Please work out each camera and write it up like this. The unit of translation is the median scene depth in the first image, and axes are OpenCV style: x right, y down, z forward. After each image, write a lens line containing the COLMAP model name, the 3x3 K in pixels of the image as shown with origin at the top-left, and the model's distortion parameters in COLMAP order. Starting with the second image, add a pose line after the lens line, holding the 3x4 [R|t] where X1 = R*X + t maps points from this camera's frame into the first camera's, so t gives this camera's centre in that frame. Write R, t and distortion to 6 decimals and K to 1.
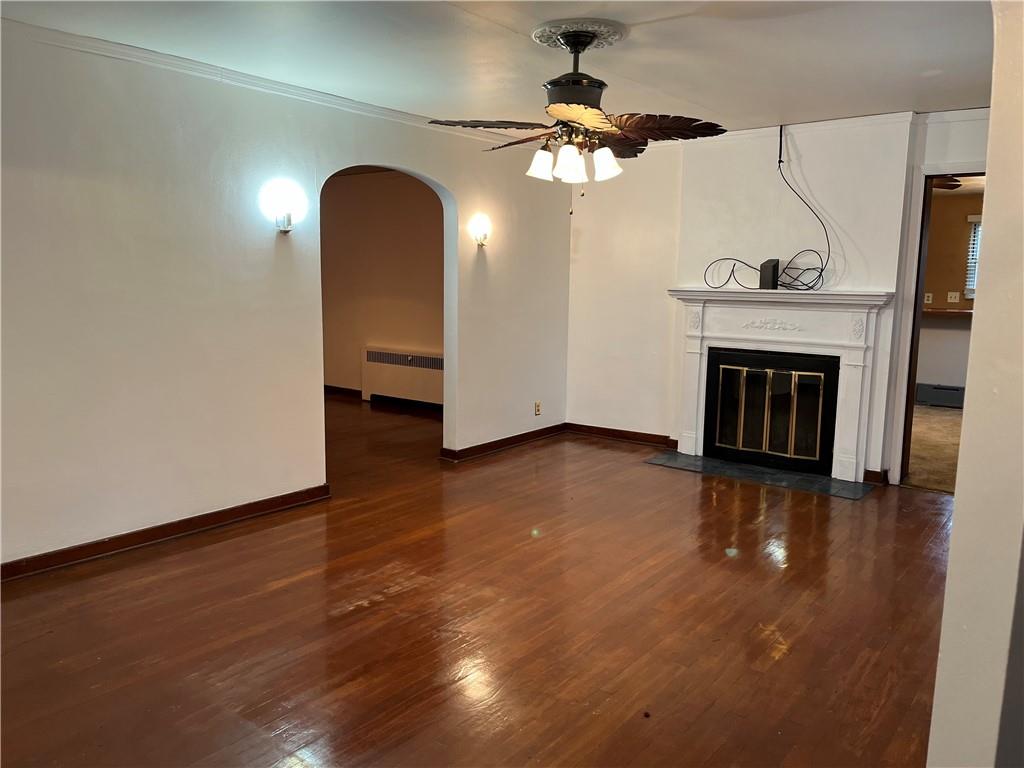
lens RADIAL K [[781.0, 0, 510.8], [0, 781.0, 383.5], [0, 0, 1]] dist [0.063039, -0.071053]
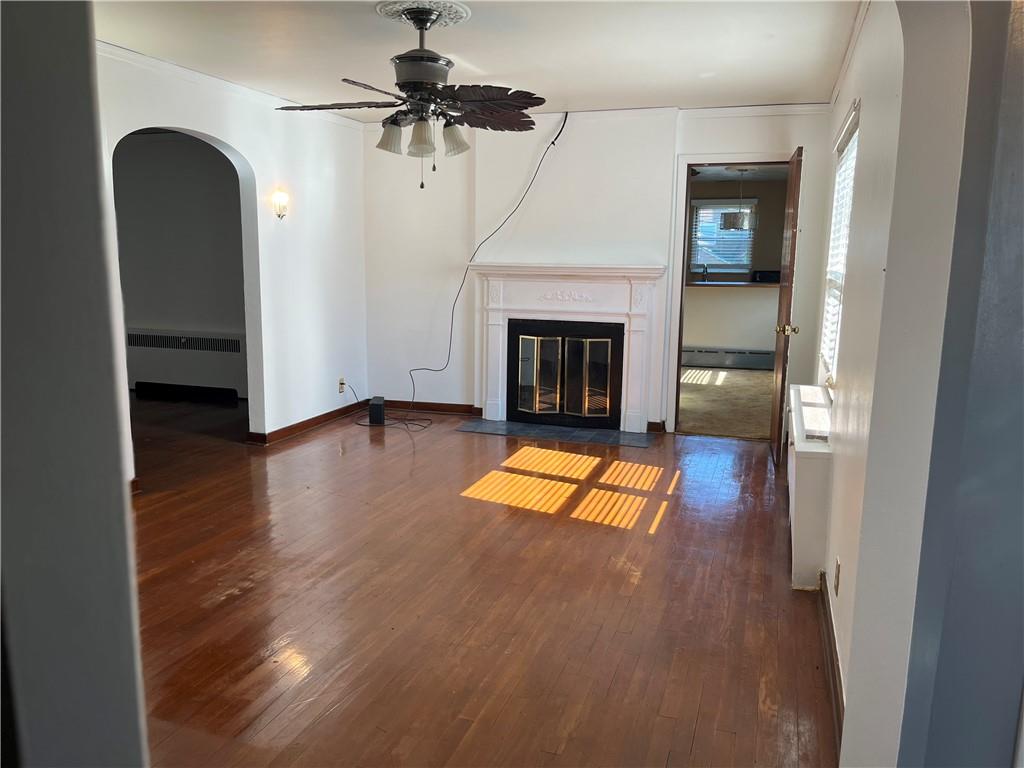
lens RADIAL K [[781.0, 0, 515.1], [0, 781.0, 386.5], [0, 0, 1]] dist [0.063039, -0.071053]
pose [[0.943286, -0.056400, 0.327154, -0.103914], [0.045954, 0.998159, 0.039577, 0.004502], [-0.328784, -0.022298, 0.944142, -0.009886]]
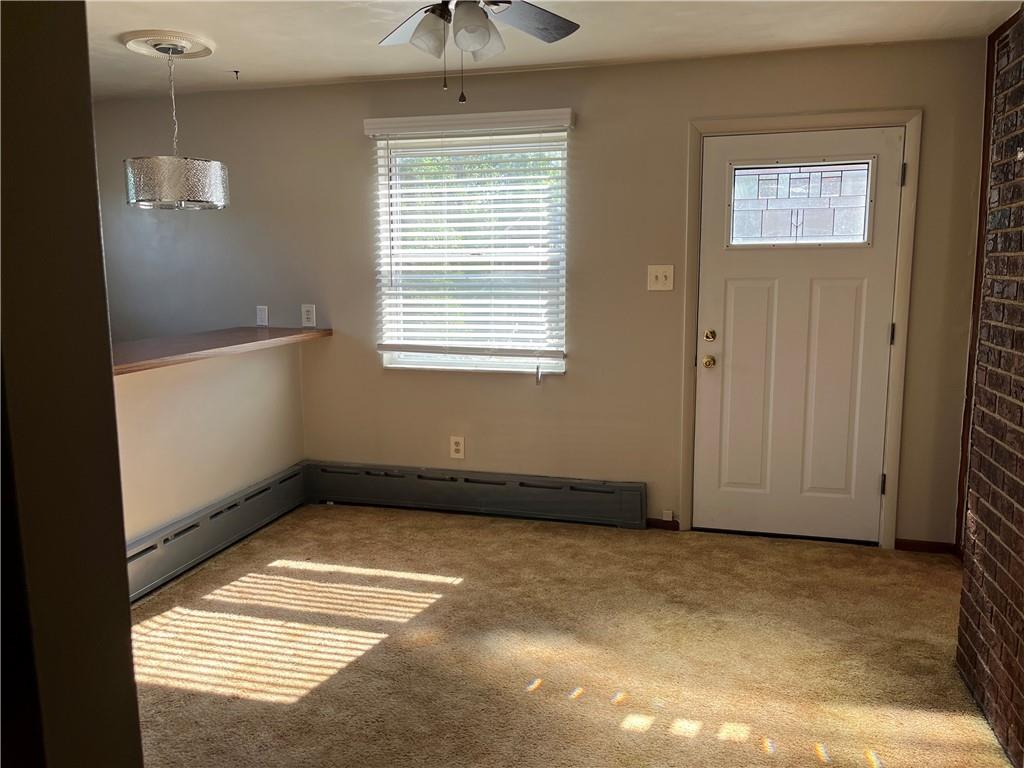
lens RADIAL K [[781.0, 0, 515.4], [0, 781.0, 386.0], [0, 0, 1]] dist [0.063039, -0.071053]
pose [[-0.397301, -0.141783, 0.906669, 0.216013], [0.132146, 0.968857, 0.209414, -0.209596], [-0.908124, 0.203013, -0.366192, 1.538038]]
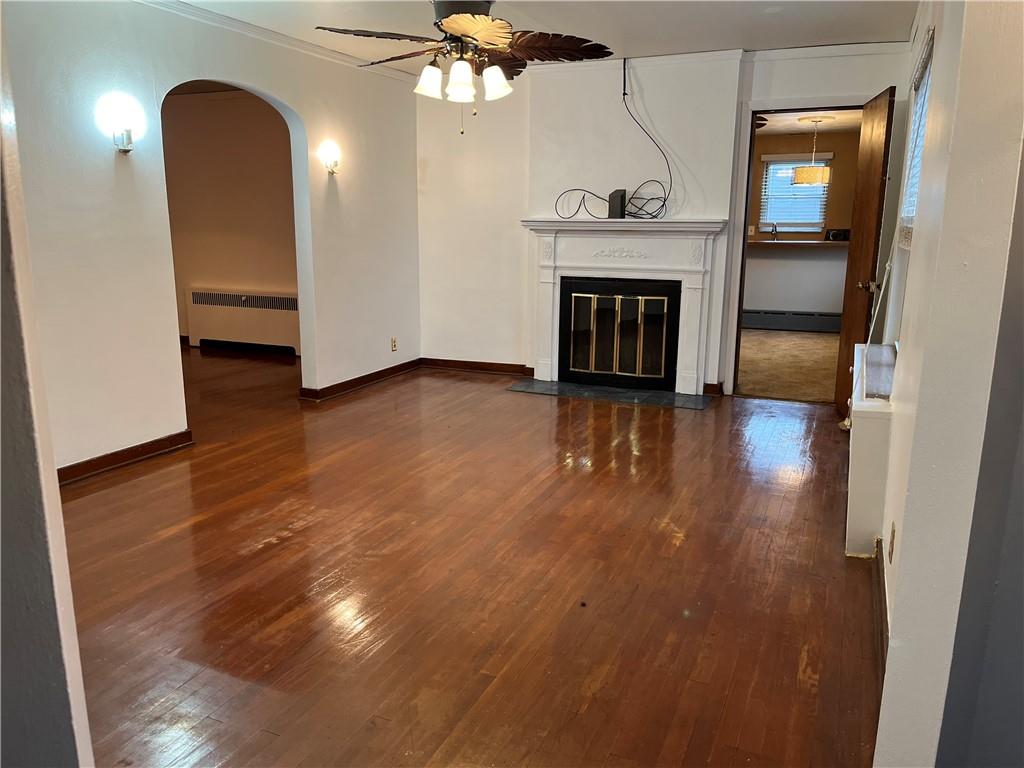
lens RADIAL K [[781.0, 0, 514.0], [0, 781.0, 384.2], [0, 0, 1]] dist [0.063039, -0.071053]
pose [[0.968342, -0.056678, 0.243109, -0.077803], [0.039190, 0.996324, 0.076178, 0.016685], [-0.246533, -0.064239, 0.967003, 0.002563]]
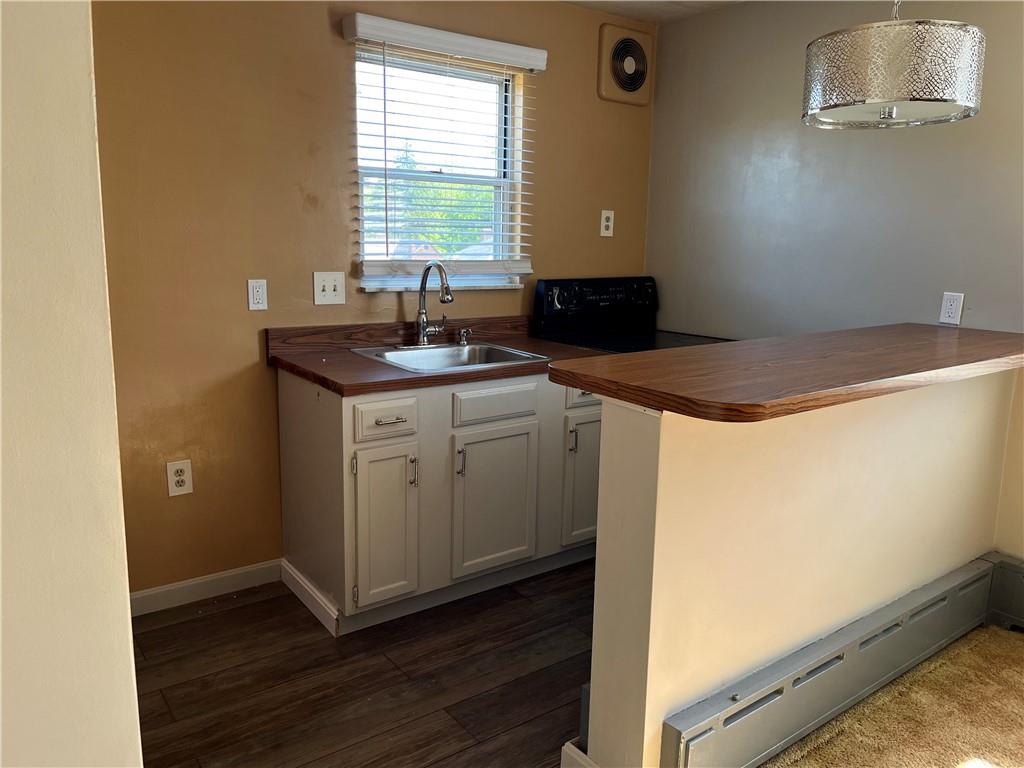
lens RADIAL K [[781.0, 0, 512.4], [0, 781.0, 376.7], [0, 0, 1]] dist [0.063039, -0.071053]
pose [[0.255054, -0.166737, 0.952442, 0.524634], [0.121047, 0.982777, 0.139632, -0.205890], [-0.959320, 0.079676, 0.270844, 1.604079]]
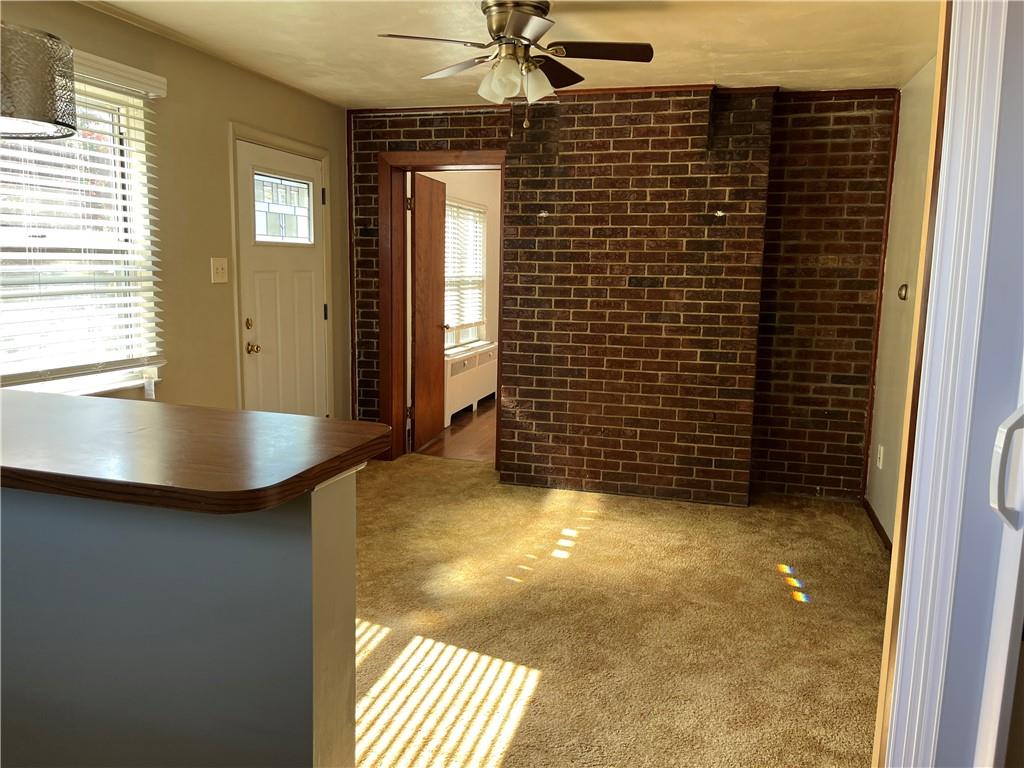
lens RADIAL K [[781.0, 0, 508.6], [0, 781.0, 381.0], [0, 0, 1]] dist [0.063039, -0.071053]
pose [[-0.921642, 0.033693, -0.386576, 0.899181], [-0.079860, 0.958428, 0.273930, -0.262459], [0.379735, 0.283337, -0.880637, 1.921112]]
